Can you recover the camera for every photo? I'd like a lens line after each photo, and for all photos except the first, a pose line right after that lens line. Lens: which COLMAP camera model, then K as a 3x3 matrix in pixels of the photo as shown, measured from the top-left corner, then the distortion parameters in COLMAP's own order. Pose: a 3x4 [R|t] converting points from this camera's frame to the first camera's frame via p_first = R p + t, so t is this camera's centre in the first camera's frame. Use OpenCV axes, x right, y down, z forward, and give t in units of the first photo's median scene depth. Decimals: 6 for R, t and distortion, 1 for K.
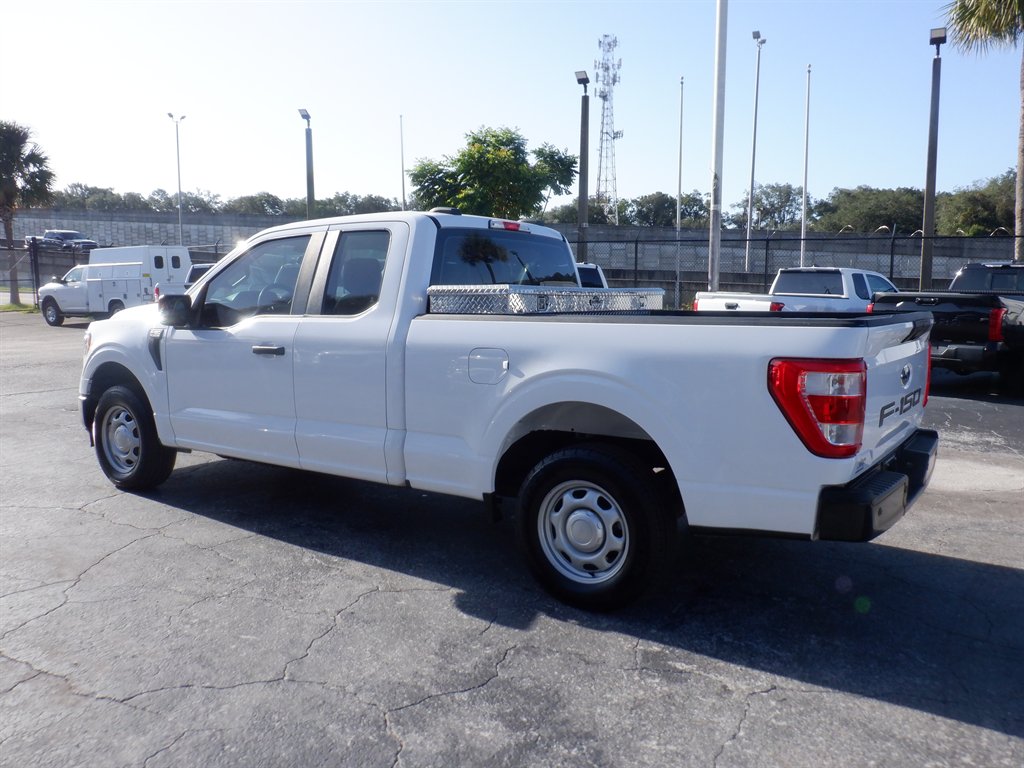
lens RADIAL K [[838.8, 0, 511.2], [0, 838.8, 386.5], [0, 0, 1]] dist [-0.016032, -0.020560]
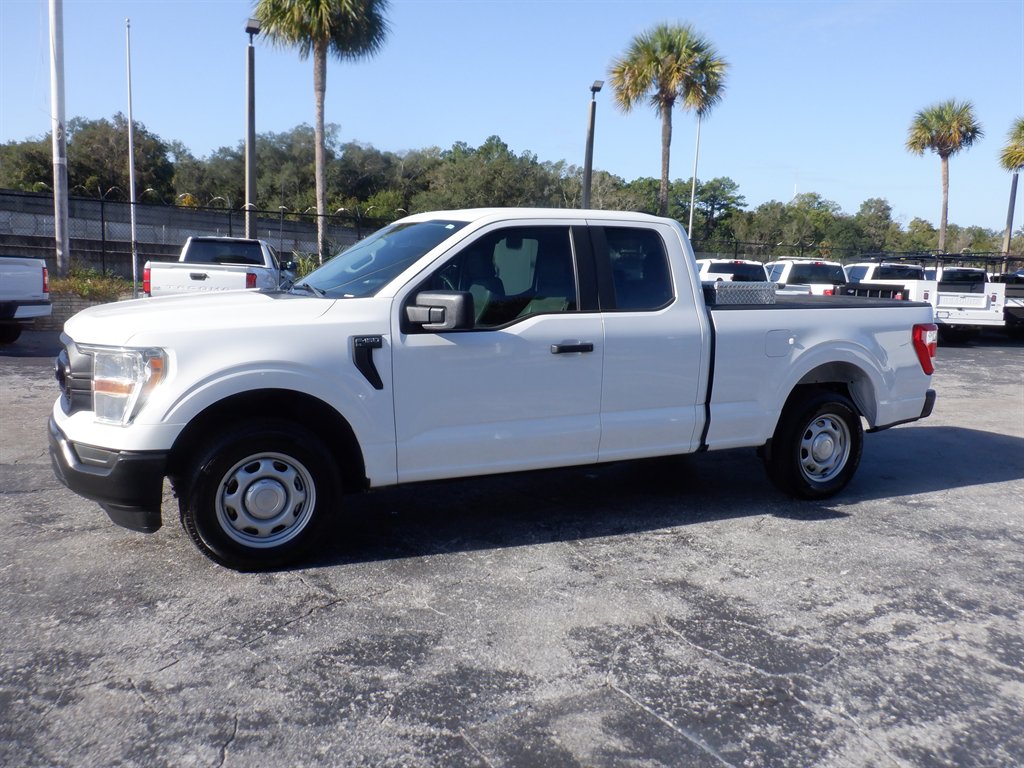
lens RADIAL K [[838.8, 0, 504.3], [0, 838.8, 383.7], [0, 0, 1]] dist [-0.016032, -0.020560]
pose [[0.489544, -0.119126, 0.863803, -1.254417], [0.076935, 0.992662, 0.093296, -0.105973], [-0.868578, 0.020784, 0.495116, 0.638838]]
